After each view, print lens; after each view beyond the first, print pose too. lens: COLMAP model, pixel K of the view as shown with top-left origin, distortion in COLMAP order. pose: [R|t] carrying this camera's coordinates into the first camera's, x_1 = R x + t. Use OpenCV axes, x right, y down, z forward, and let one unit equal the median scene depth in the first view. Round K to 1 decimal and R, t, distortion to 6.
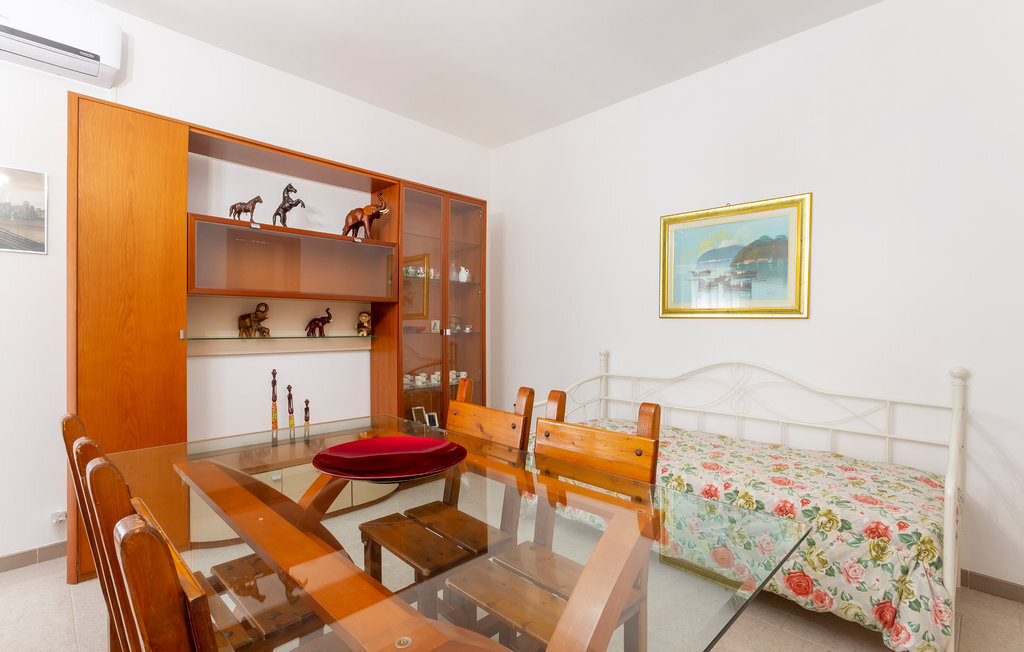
lens RADIAL K [[491.7, 0, 503.1], [0, 491.7, 327.3], [0, 0, 1]] dist [0.017296, 0.000619]
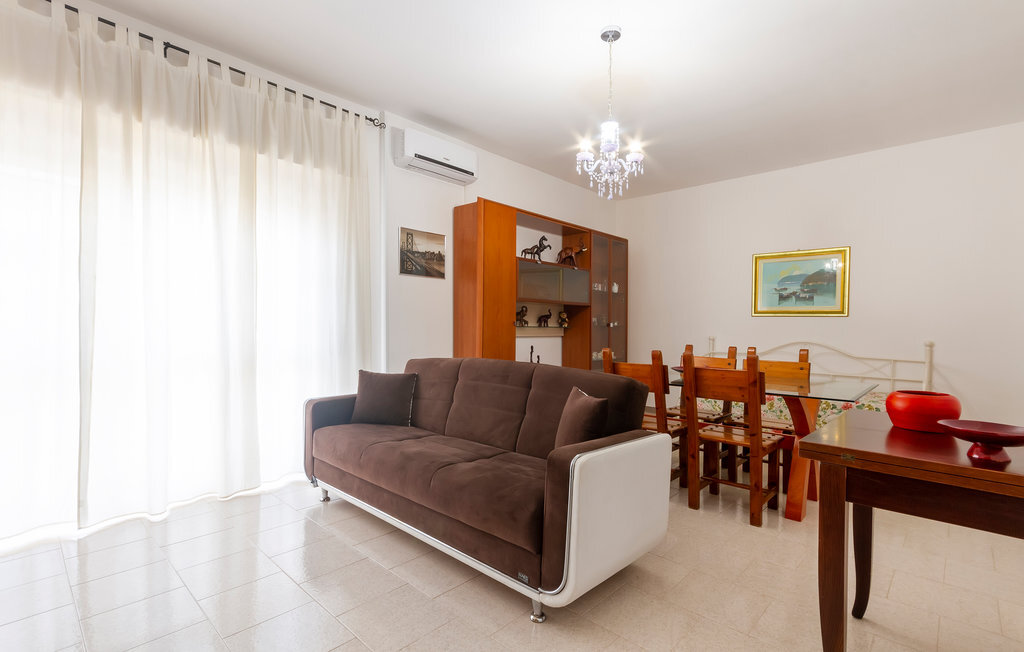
lens RADIAL K [[483.9, 0, 508.7], [0, 483.9, 331.3], [0, 0, 1]] dist [0.011201, 0.000382]
pose [[0.999618, 0.004818, 0.027201, -0.597341], [-0.004910, 0.999982, 0.003306, 0.033080], [-0.027185, -0.003438, 0.999625, -0.660594]]
